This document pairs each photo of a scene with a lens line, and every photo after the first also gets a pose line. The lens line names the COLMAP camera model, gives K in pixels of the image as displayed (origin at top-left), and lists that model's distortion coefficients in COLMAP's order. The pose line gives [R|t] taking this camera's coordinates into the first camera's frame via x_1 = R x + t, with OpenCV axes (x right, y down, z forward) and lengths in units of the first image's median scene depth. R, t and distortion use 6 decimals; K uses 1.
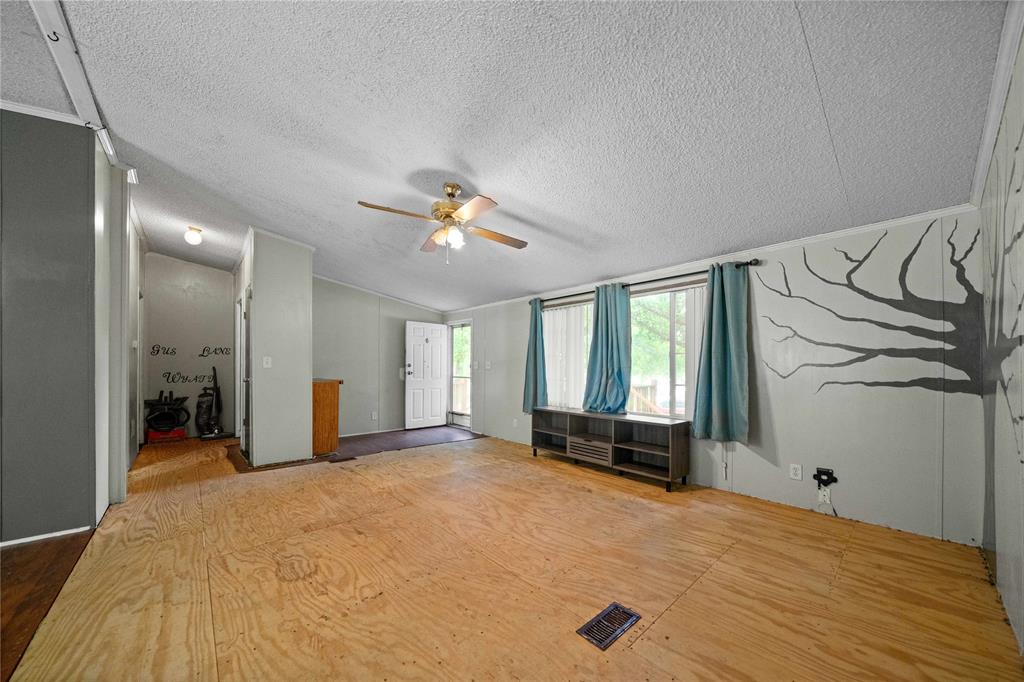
lens RADIAL K [[357.1, 0, 510.7], [0, 357.1, 365.5], [0, 0, 1]] dist [-0.008907, -0.000022]
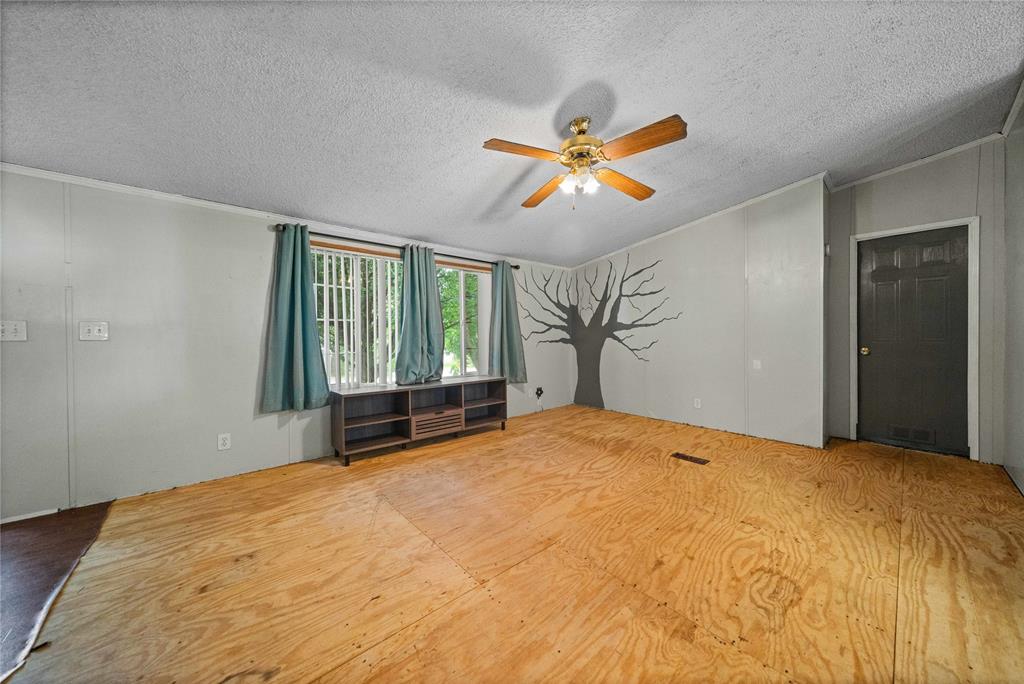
lens RADIAL K [[359.1, 0, 507.4], [0, 359.1, 336.7], [0, 0, 1]] dist [-0.001624, -0.000098]
pose [[0.009205, -0.011514, 0.999891, -1.103113], [-0.001714, 0.999932, 0.011530, -0.000760], [-0.999956, -0.001820, 0.009185, 1.245845]]
